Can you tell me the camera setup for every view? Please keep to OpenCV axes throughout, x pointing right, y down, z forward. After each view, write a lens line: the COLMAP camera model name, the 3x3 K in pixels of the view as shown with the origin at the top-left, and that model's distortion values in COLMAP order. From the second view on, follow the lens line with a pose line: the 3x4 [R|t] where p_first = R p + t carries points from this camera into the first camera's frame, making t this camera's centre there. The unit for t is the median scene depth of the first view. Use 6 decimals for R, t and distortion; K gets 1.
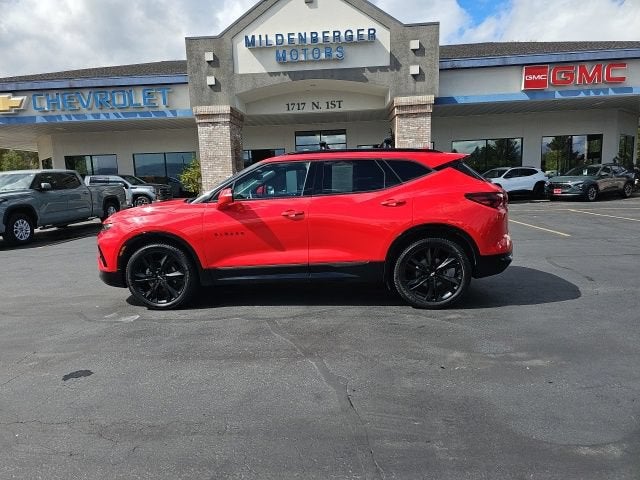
lens RADIAL K [[419.5, 0, 316.6], [0, 419.5, 241.3], [0, 0, 1]] dist [0.054694, -0.050722]
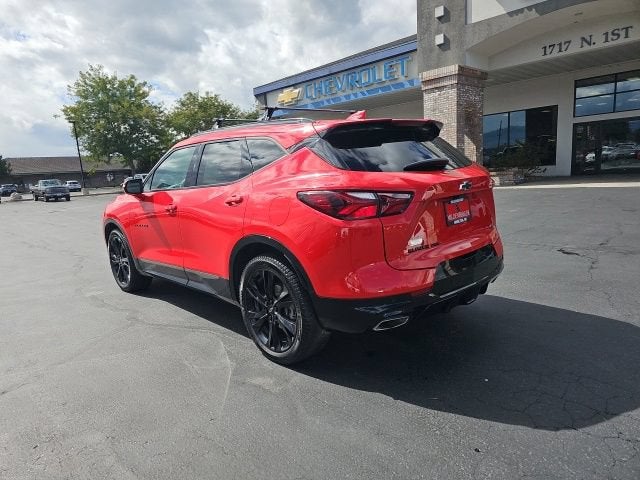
lens RADIAL K [[422.1, 0, 312.3], [0, 422.1, 242.7], [0, 0, 1]] dist [0.053905, -0.046299]
pose [[0.741213, 0.100553, -0.663696, 0.191520], [-0.051785, 0.994336, 0.092814, -0.023791], [0.669269, -0.034426, 0.742222, 0.138420]]
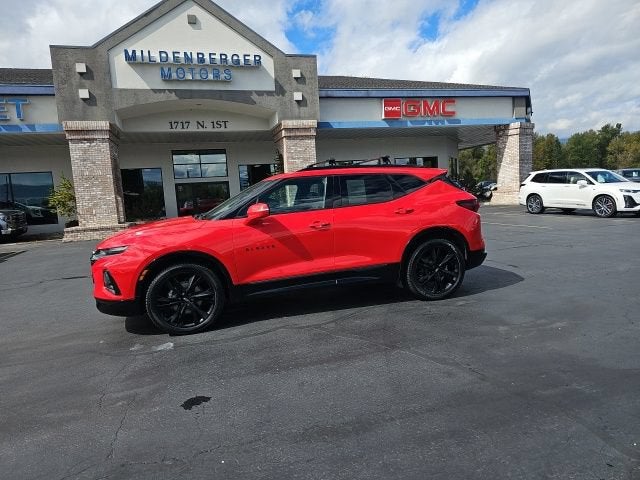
lens RADIAL K [[416.0, 0, 318.2], [0, 416.0, 235.3], [0, 0, 1]] dist [0.055552, -0.051293]
pose [[0.936841, -0.058065, 0.344901, -0.109404], [0.078252, 0.995923, -0.044887, 0.001988], [-0.340888, 0.069041, 0.937565, 0.002627]]
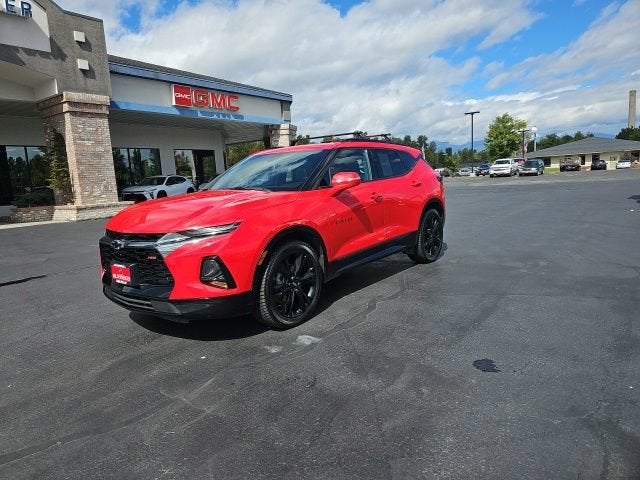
lens RADIAL K [[412.7, 0, 314.9], [0, 412.7, 230.9], [0, 0, 1]] dist [0.055654, -0.045715]
pose [[0.554527, -0.106221, 0.825359, -0.262149], [0.150609, 0.988252, 0.025997, -0.007438], [-0.818424, 0.109891, 0.564010, 0.138885]]
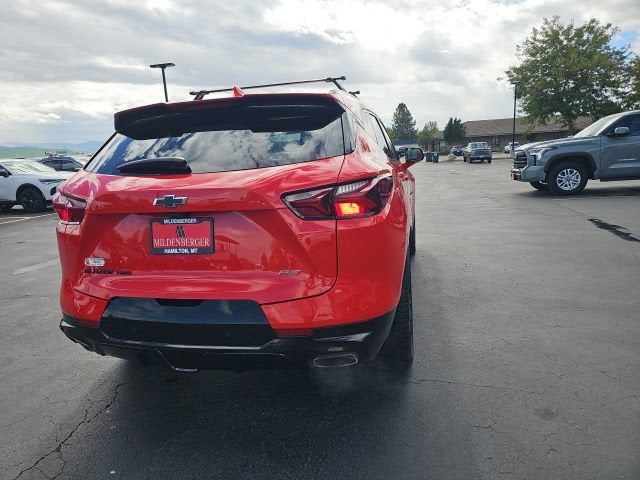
lens RADIAL K [[426.3, 0, 306.3], [0, 426.3, 238.0], [0, 0, 1]] dist [0.056009, -0.048741]
pose [[-0.161746, 0.223758, -0.961130, 0.226054], [-0.079011, 0.967891, 0.238628, -0.052535], [0.983664, 0.114537, -0.138874, 0.344896]]
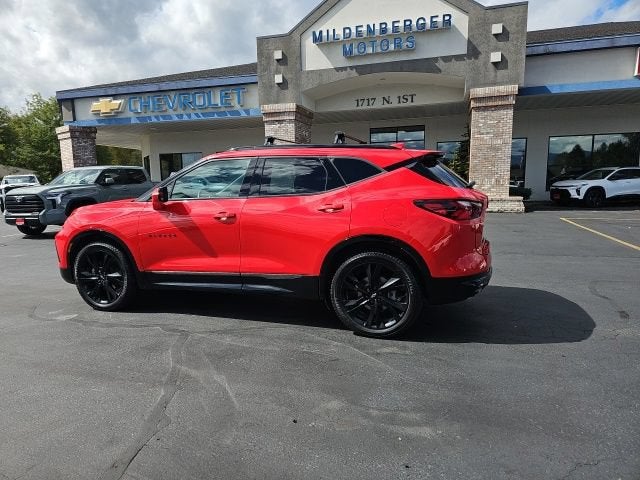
lens RADIAL K [[420.4, 0, 318.6], [0, 420.4, 240.3], [0, 0, 1]] dist [0.053897, -0.046899]
pose [[0.972899, 0.047861, -0.226225, 0.088690], [-0.047416, 0.998848, 0.007403, -0.008057], [0.226318, 0.003524, 0.974047, 0.042228]]
